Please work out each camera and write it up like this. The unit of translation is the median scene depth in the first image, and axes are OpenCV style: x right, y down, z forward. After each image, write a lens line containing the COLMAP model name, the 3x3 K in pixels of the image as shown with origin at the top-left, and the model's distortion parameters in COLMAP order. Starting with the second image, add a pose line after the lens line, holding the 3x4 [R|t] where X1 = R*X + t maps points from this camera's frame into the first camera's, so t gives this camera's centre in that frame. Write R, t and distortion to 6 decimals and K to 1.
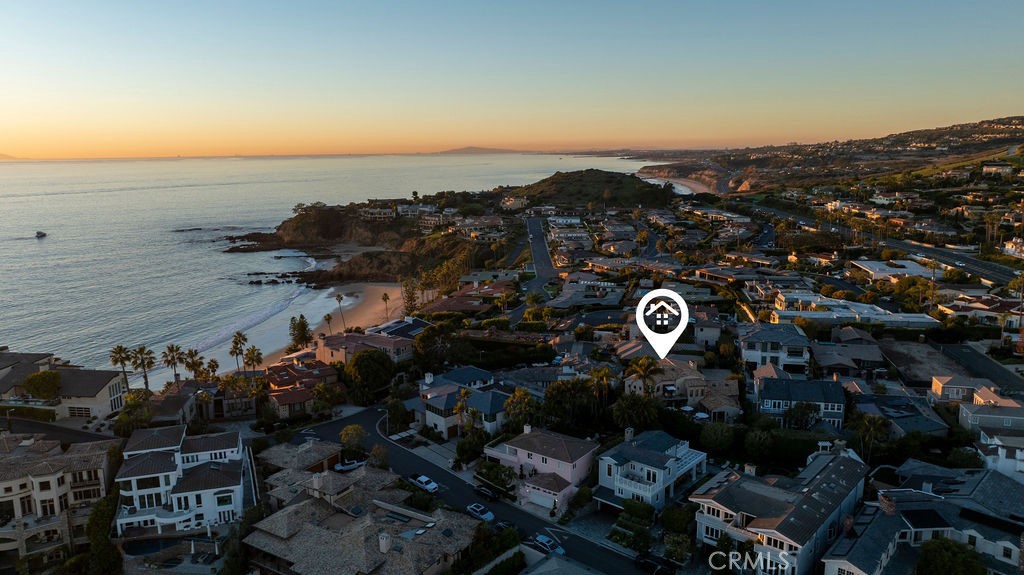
lens RADIAL K [[719.2, 0, 512.0], [0, 719.2, 287.5], [0, 0, 1]] dist [-0.027812, 0.027958]
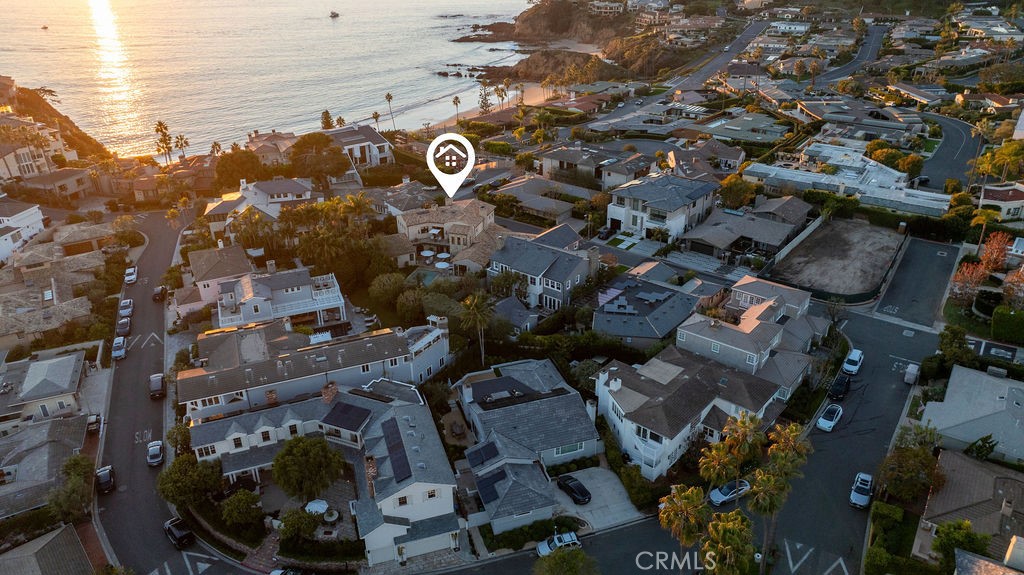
lens RADIAL K [[719.2, 0, 512.0], [0, 719.2, 287.5], [0, 0, 1]] dist [-0.027812, 0.027958]
pose [[0.894805, 0.197941, -0.400179, 0.161135], [-0.081878, 0.953898, 0.288747, -0.015348], [0.438885, -0.225606, 0.869760, 0.051361]]
